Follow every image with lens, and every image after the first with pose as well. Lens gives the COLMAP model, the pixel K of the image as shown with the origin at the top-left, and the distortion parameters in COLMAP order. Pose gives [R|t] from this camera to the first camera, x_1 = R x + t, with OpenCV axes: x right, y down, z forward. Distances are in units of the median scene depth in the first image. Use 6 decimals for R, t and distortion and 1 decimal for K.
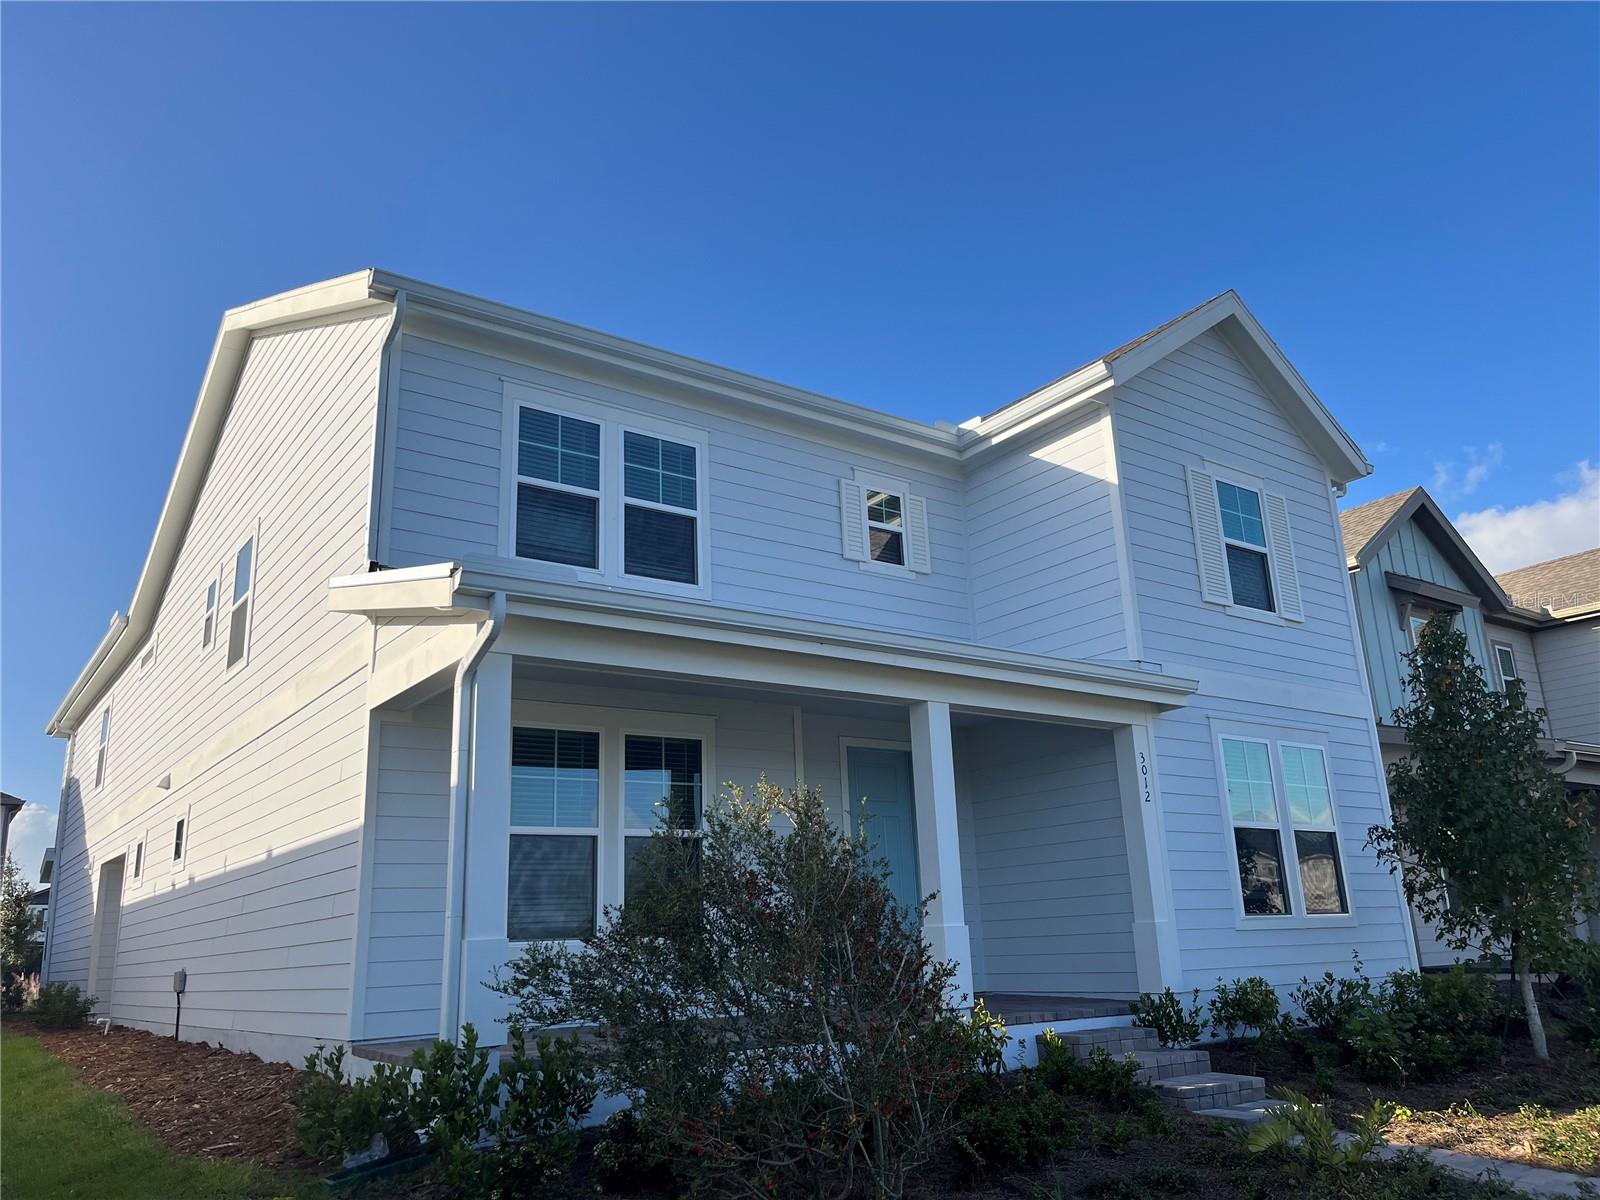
lens RADIAL K [[1216.1, 0, 805.6], [0, 1216.1, 597.9], [0, 0, 1]] dist [0.060380, -0.030776]
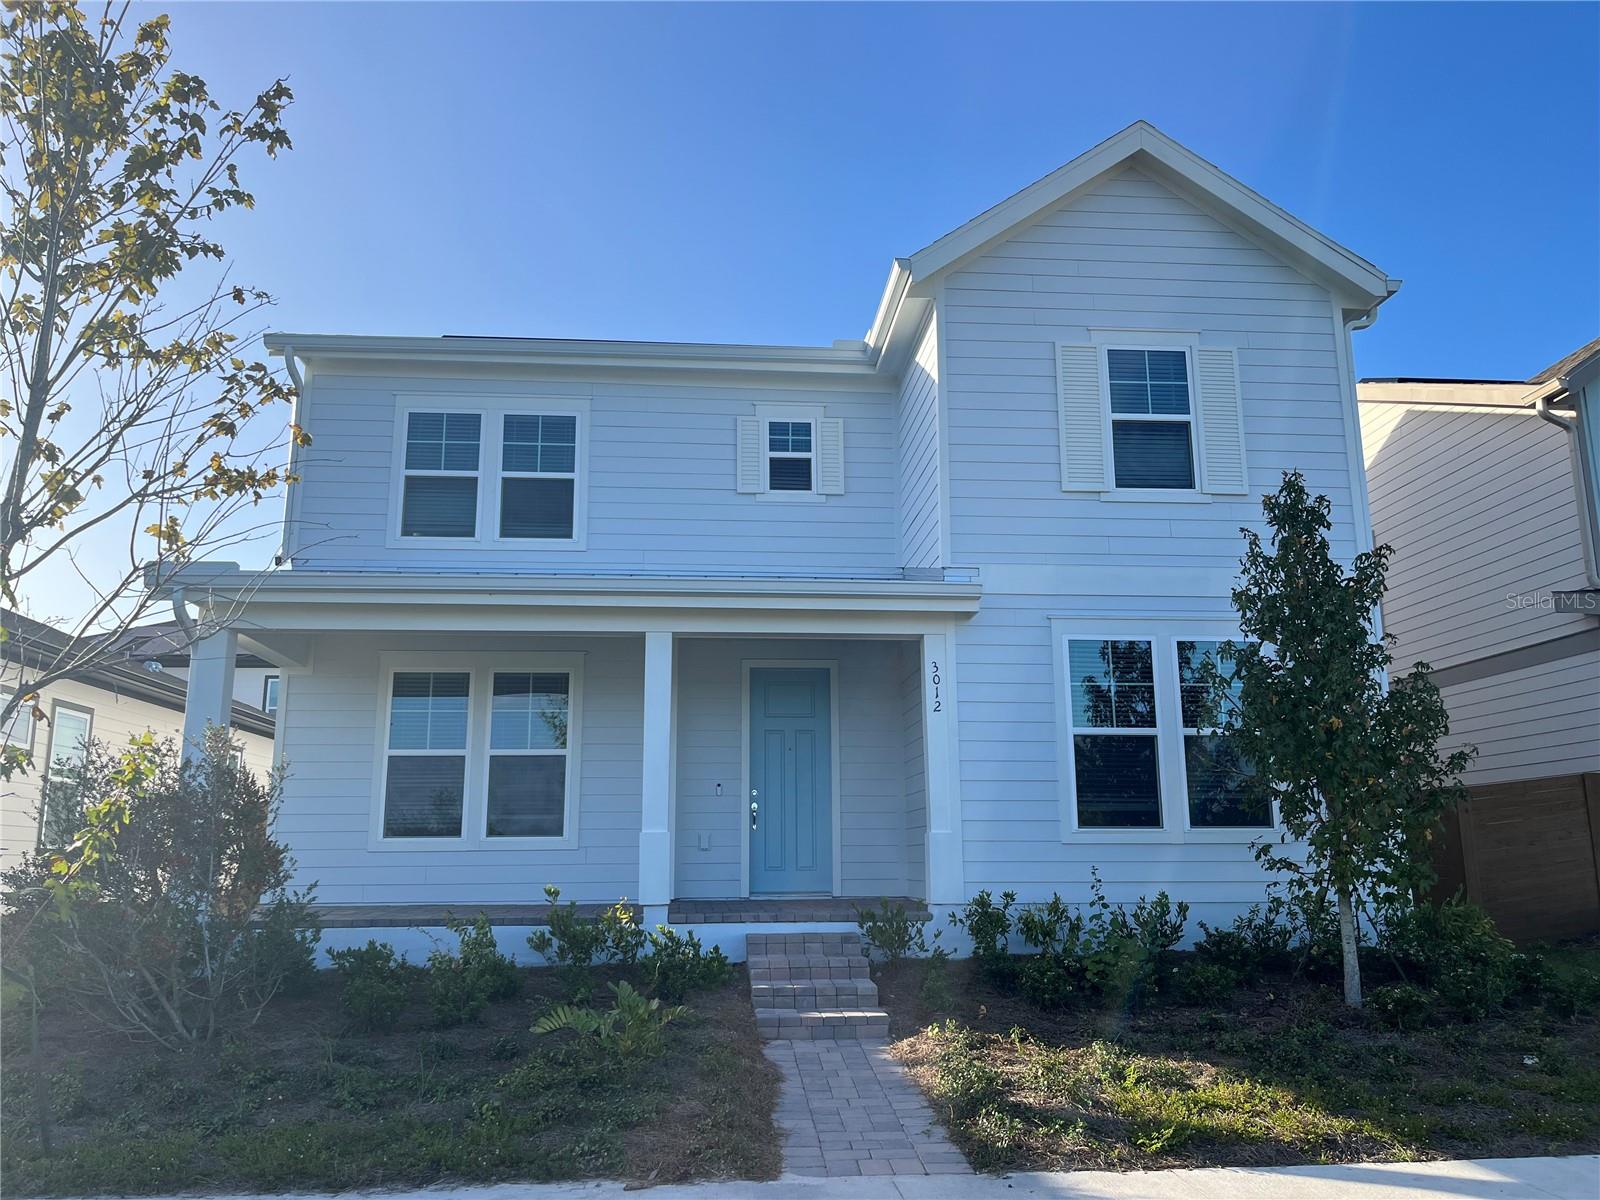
lens RADIAL K [[1216.1, 0, 796.3], [0, 1216.1, 600.0], [0, 0, 1]] dist [0.060380, -0.030776]
pose [[0.849534, -0.078052, -0.521728, 0.686472], [0.119198, 0.991818, 0.045713, 0.019733], [0.513891, -0.101024, 0.851886, 0.121620]]
